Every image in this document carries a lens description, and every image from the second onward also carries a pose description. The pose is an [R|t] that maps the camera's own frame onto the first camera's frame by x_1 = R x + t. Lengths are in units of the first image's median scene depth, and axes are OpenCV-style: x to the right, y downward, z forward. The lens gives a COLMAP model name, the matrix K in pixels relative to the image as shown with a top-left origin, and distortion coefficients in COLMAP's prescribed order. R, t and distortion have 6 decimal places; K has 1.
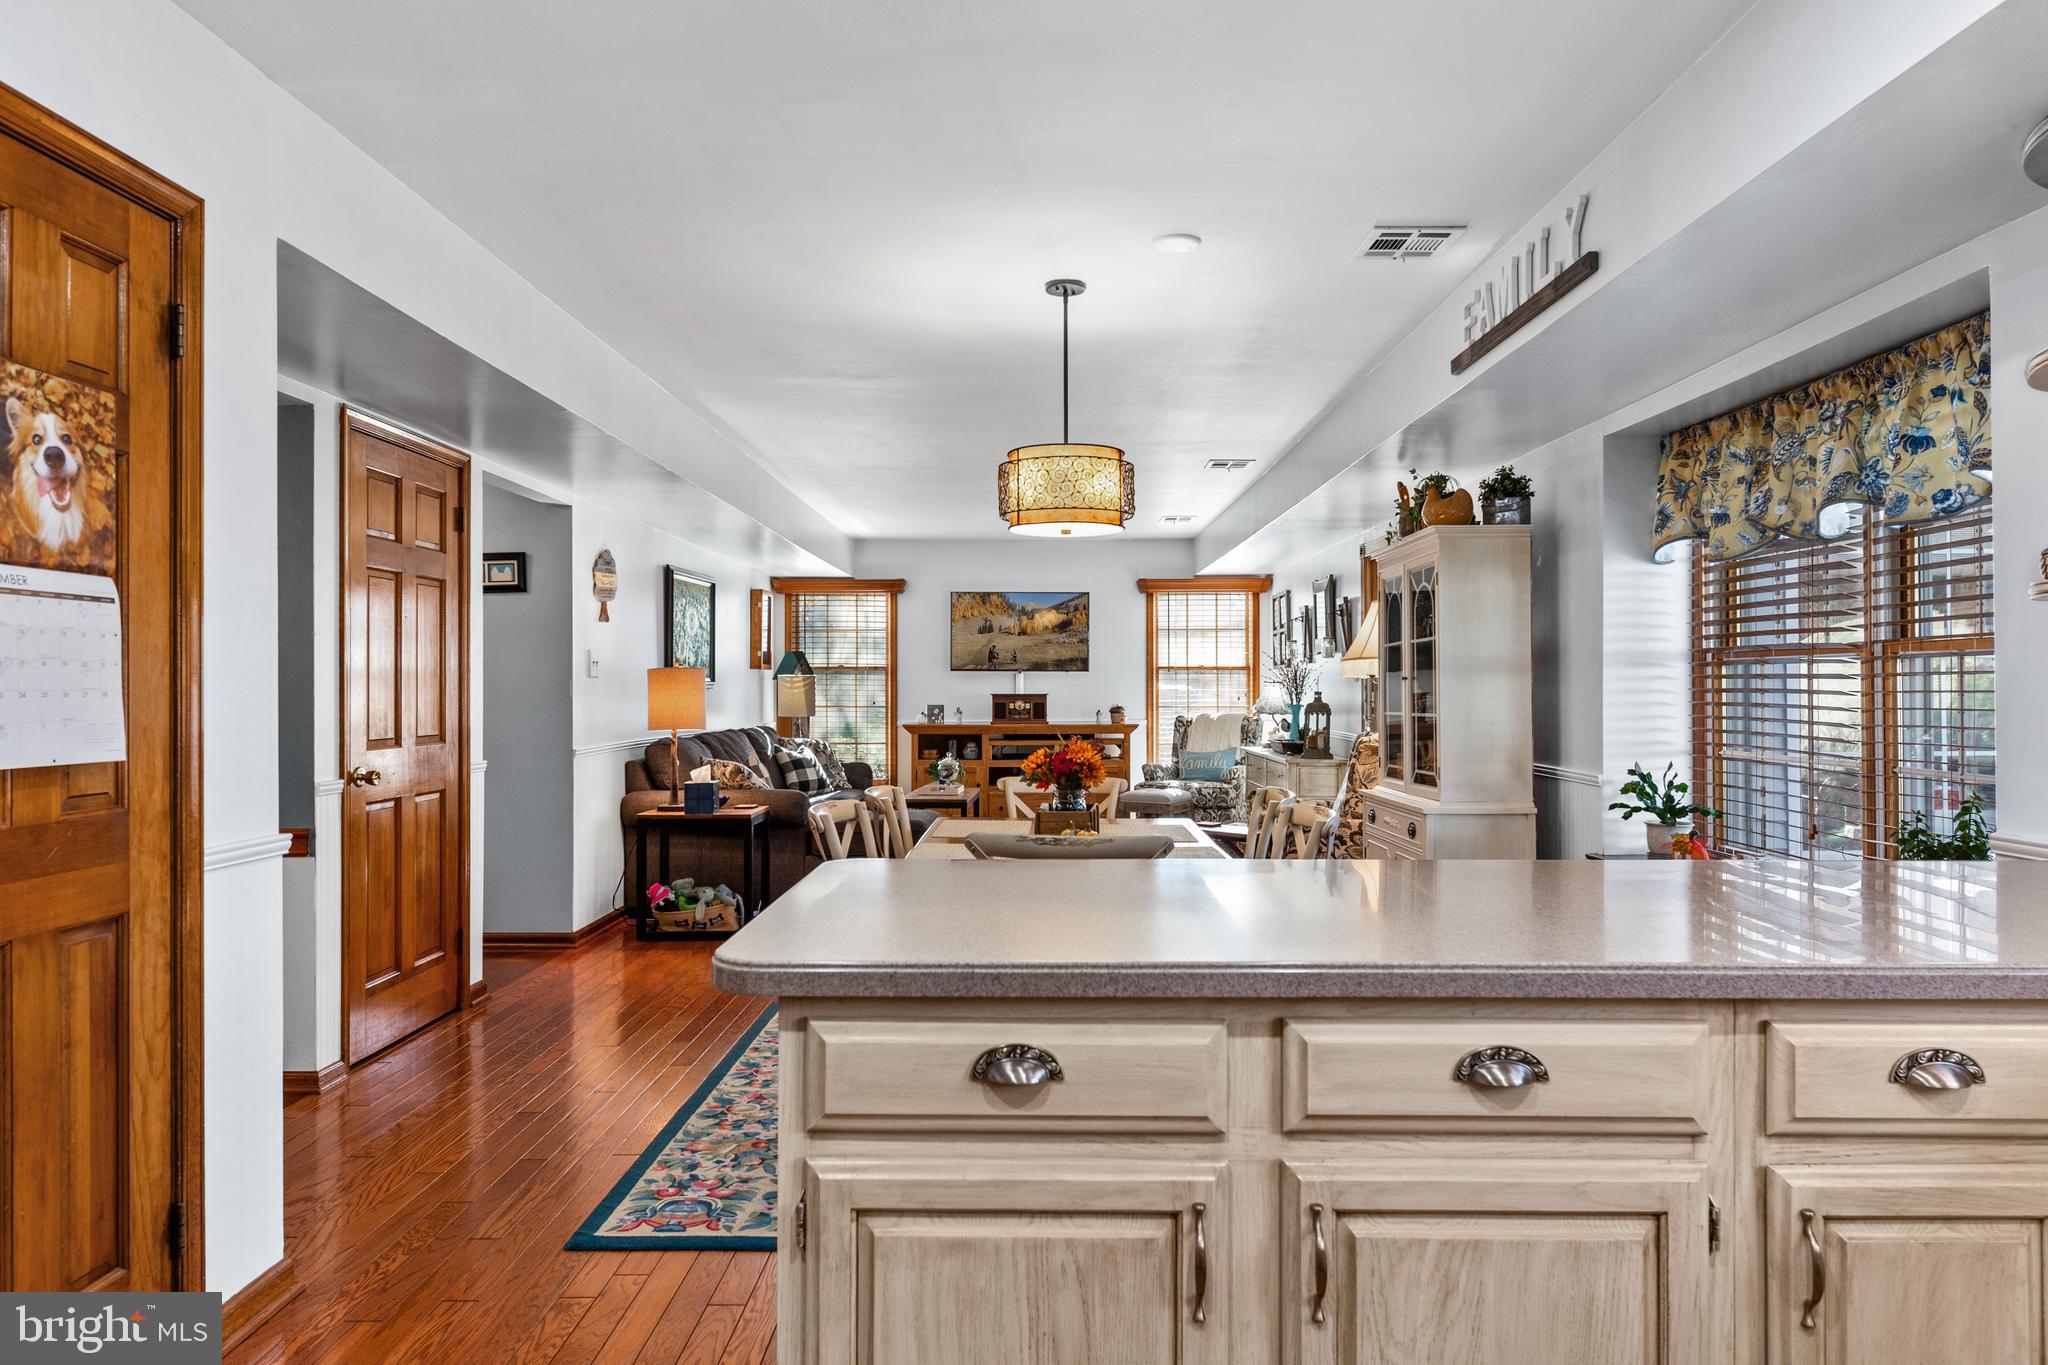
lens RADIAL K [[1278.8, 0, 1037.8], [0, 1278.8, 684.5], [0, 0, 1]] dist [0.002027, 0.001229]
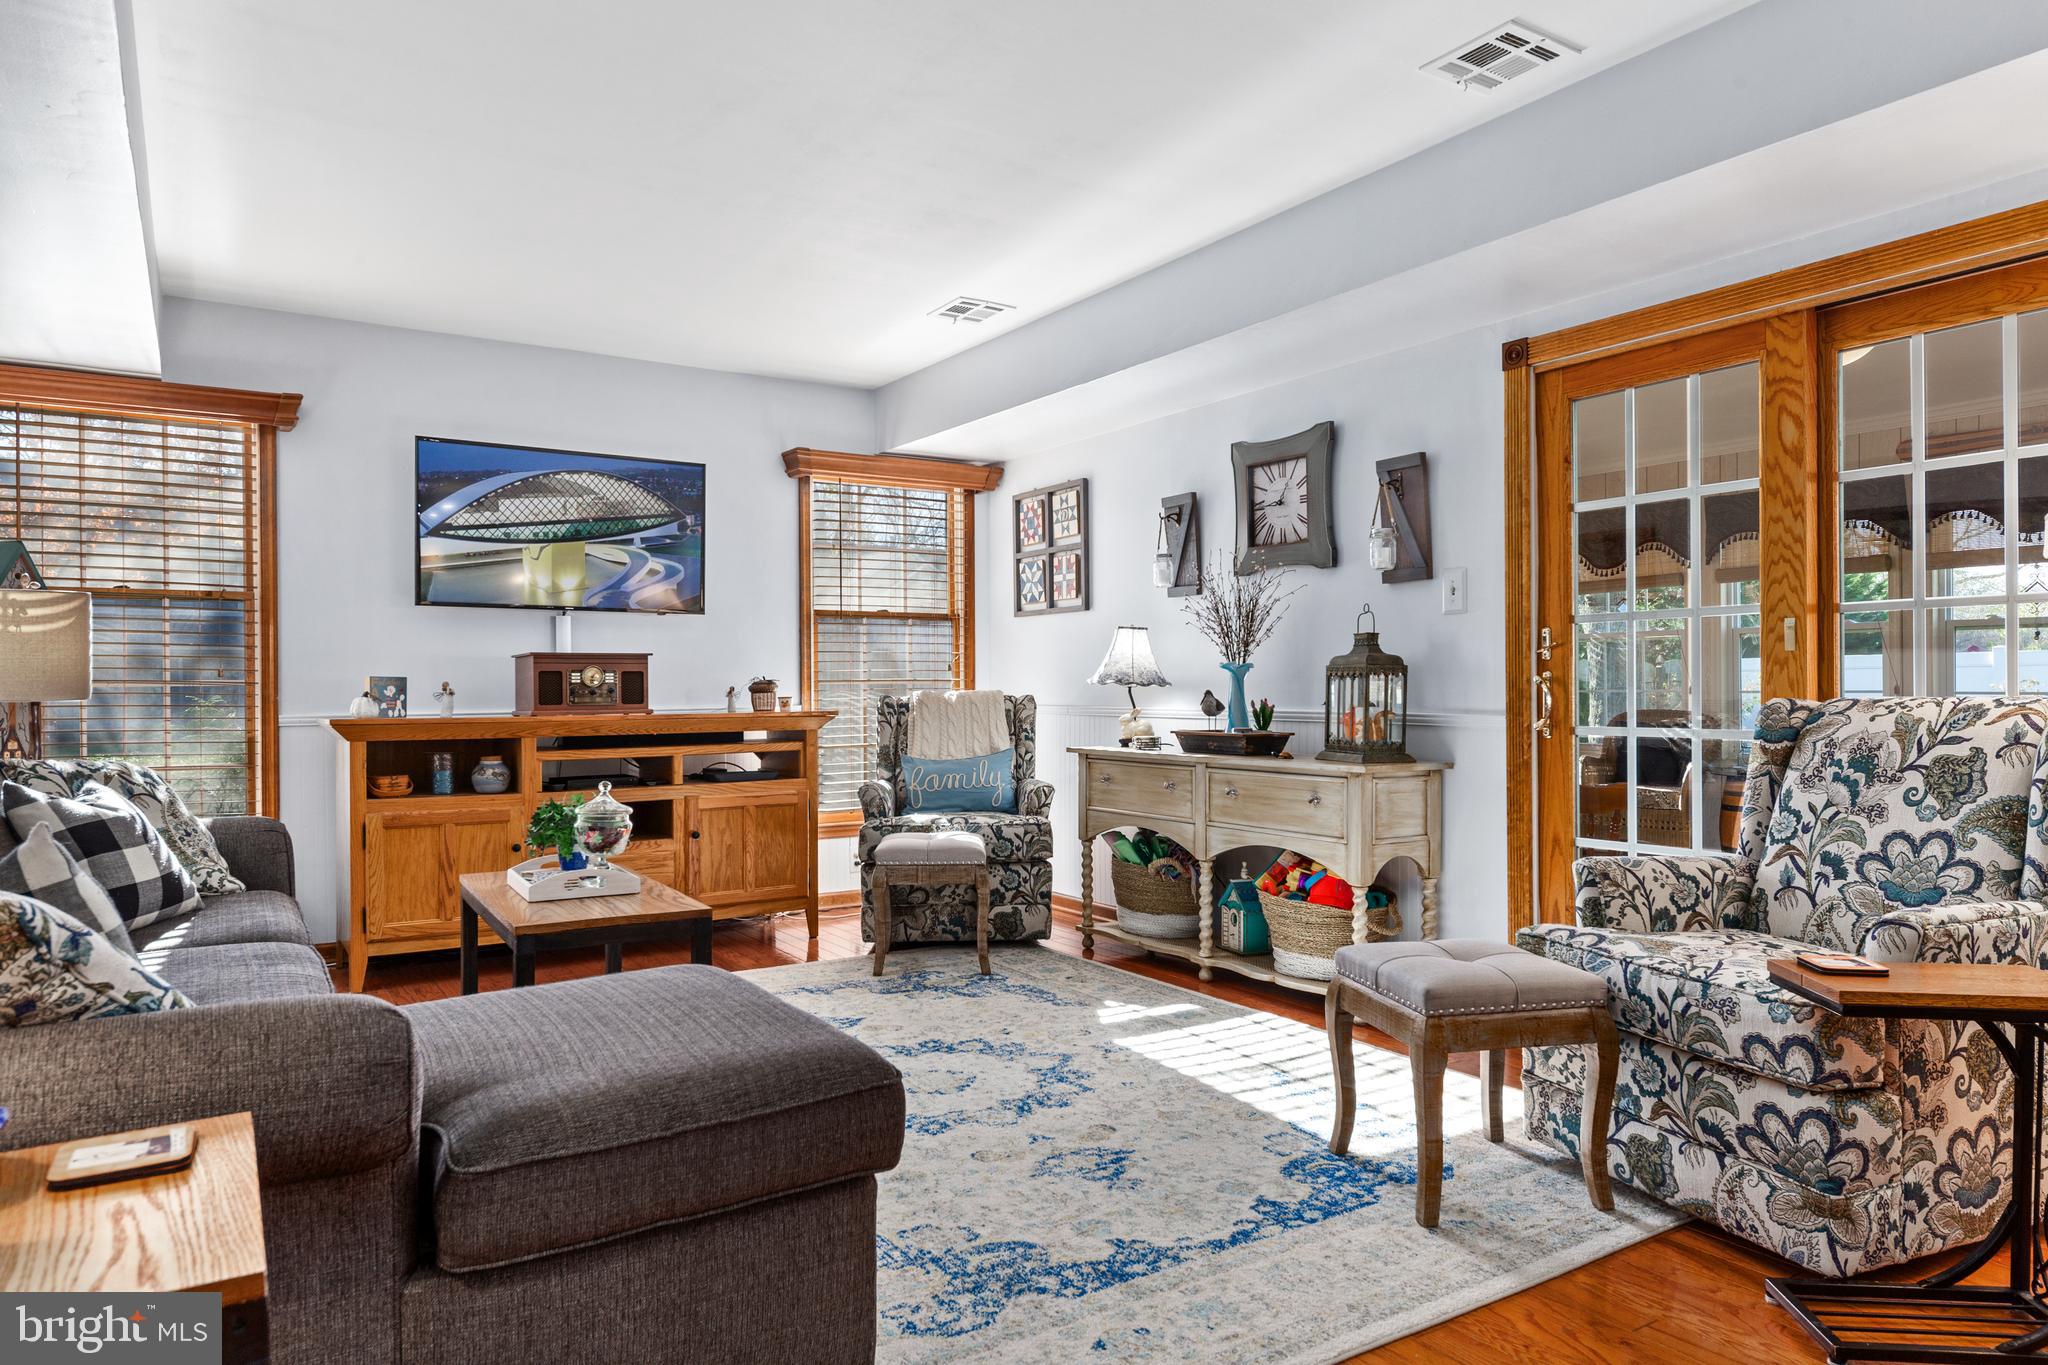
lens RADIAL K [[1278.8, 0, 1037.8], [0, 1278.8, 684.5], [0, 0, 1]] dist [0.002027, 0.001229]
pose [[0.830358, -0.003308, 0.557221, -0.141990], [0.004715, 0.999988, -0.001089, 0.020386], [-0.557211, 0.003532, 0.830364, 0.496063]]
